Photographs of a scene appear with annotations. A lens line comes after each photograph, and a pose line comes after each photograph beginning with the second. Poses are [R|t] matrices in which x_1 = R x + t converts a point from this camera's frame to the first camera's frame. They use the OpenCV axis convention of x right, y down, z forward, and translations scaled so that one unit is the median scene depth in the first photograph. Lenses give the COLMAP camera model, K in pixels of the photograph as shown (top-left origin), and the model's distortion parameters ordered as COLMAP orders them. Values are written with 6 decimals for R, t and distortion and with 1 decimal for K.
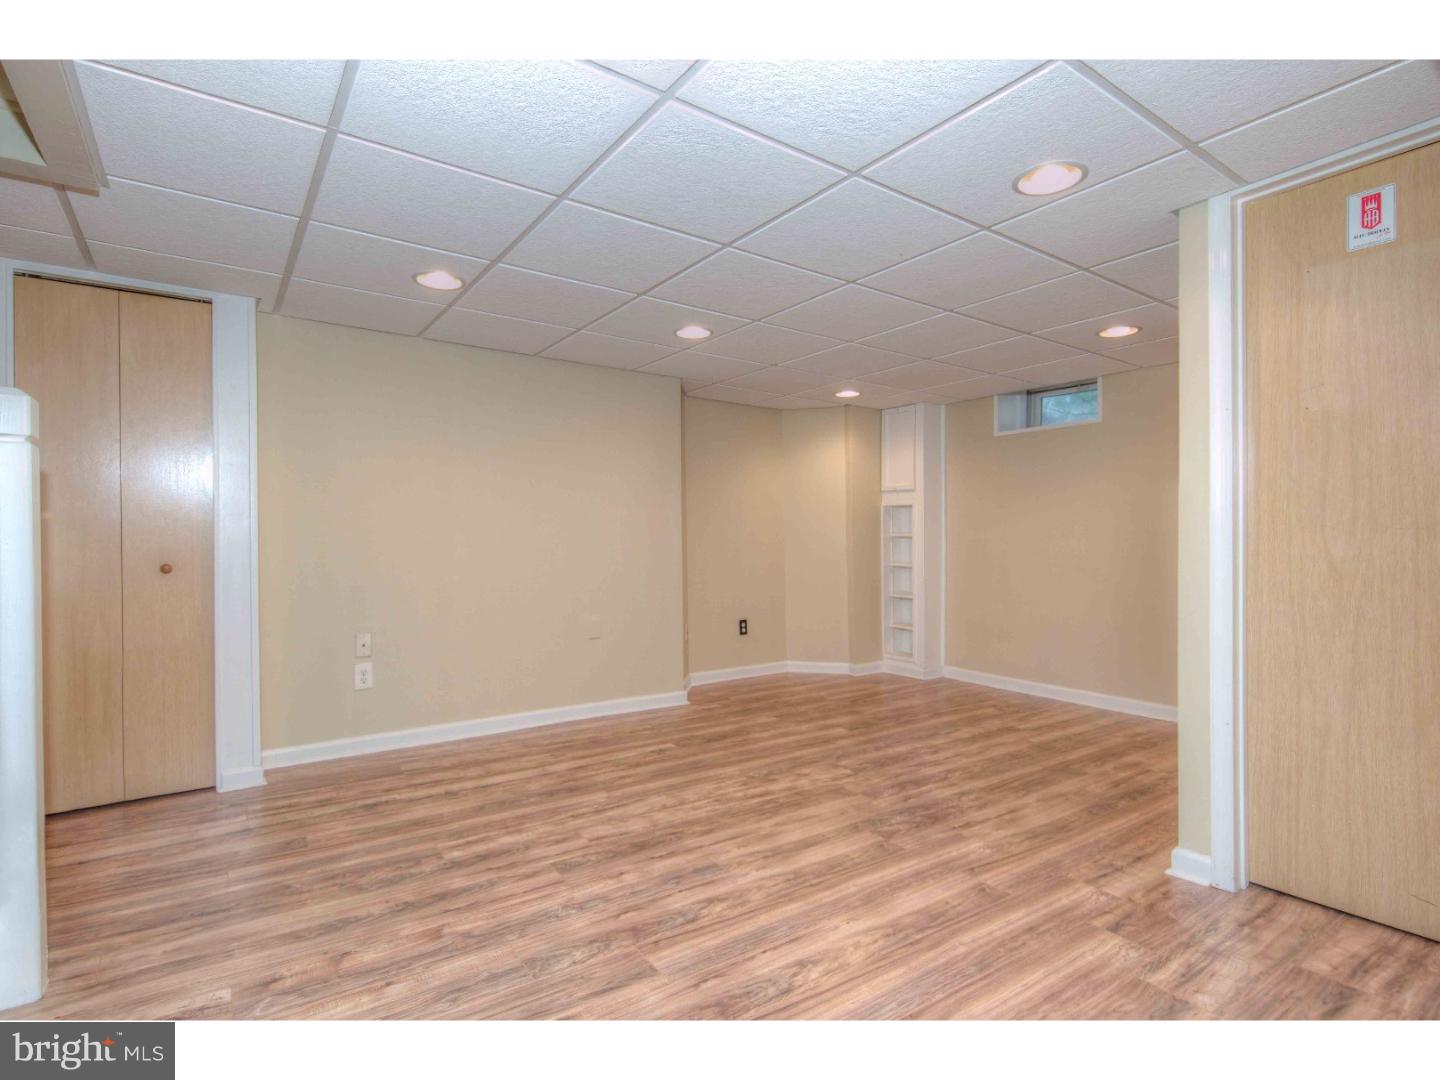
lens RADIAL K [[726.8, 0, 716.0], [0, 726.8, 544.7], [0, 0, 1]] dist [0.005035, -0.000938]
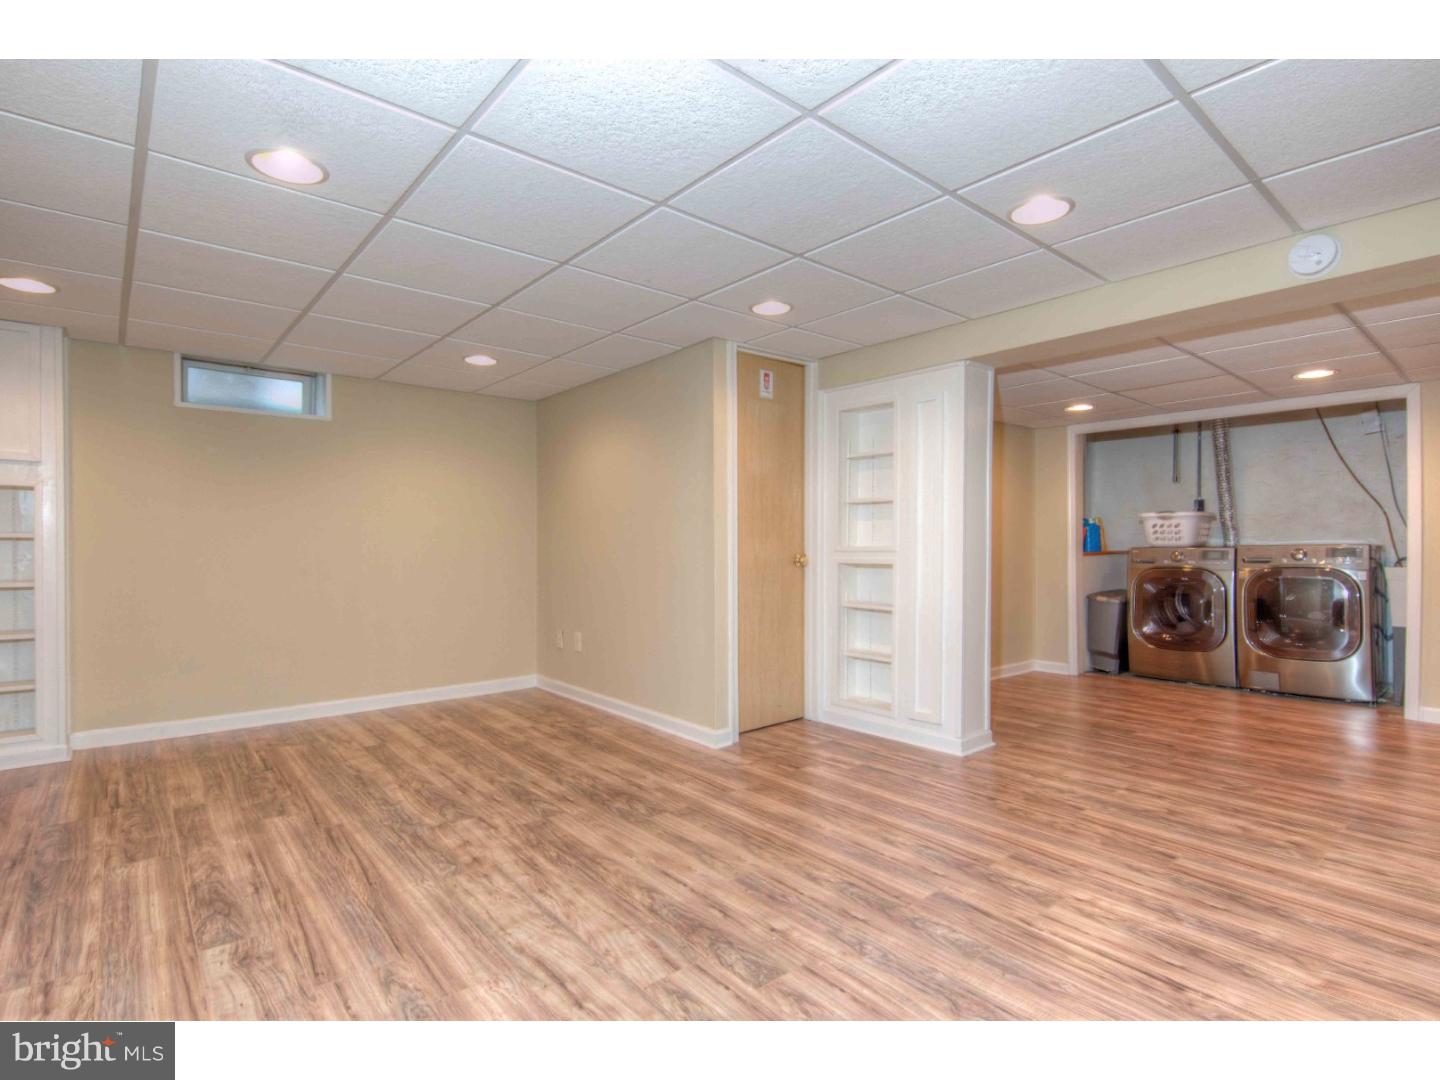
lens RADIAL K [[726.8, 0, 724.5], [0, 726.8, 533.6], [0, 0, 1]] dist [0.005035, -0.000938]
pose [[-0.096964, 0.012740, 0.995206, -0.783924], [0.013307, 0.999845, -0.011503, -0.002391], [-0.995199, 0.012128, -0.097119, 0.908054]]
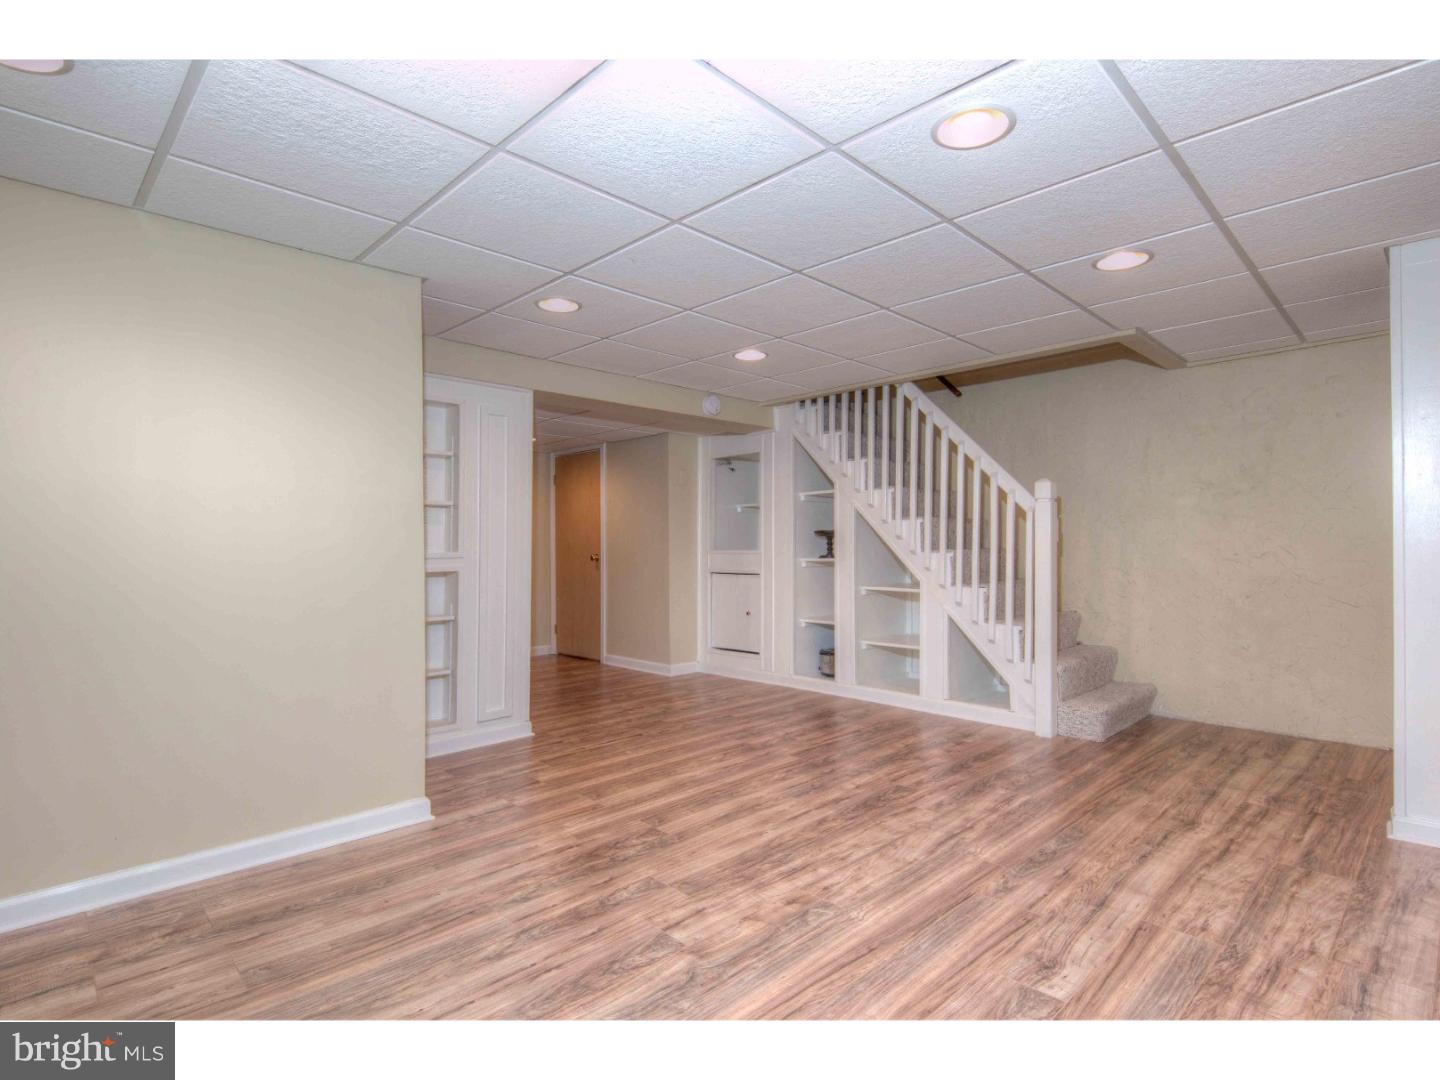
lens RADIAL K [[726.8, 0, 727.2], [0, 726.8, 545.6], [0, 0, 1]] dist [0.005035, -0.000938]
pose [[-0.982936, 0.006112, -0.183847, 0.287328], [0.004758, 0.999958, 0.007804, -0.010493], [0.183887, 0.006796, -0.982924, 1.836543]]
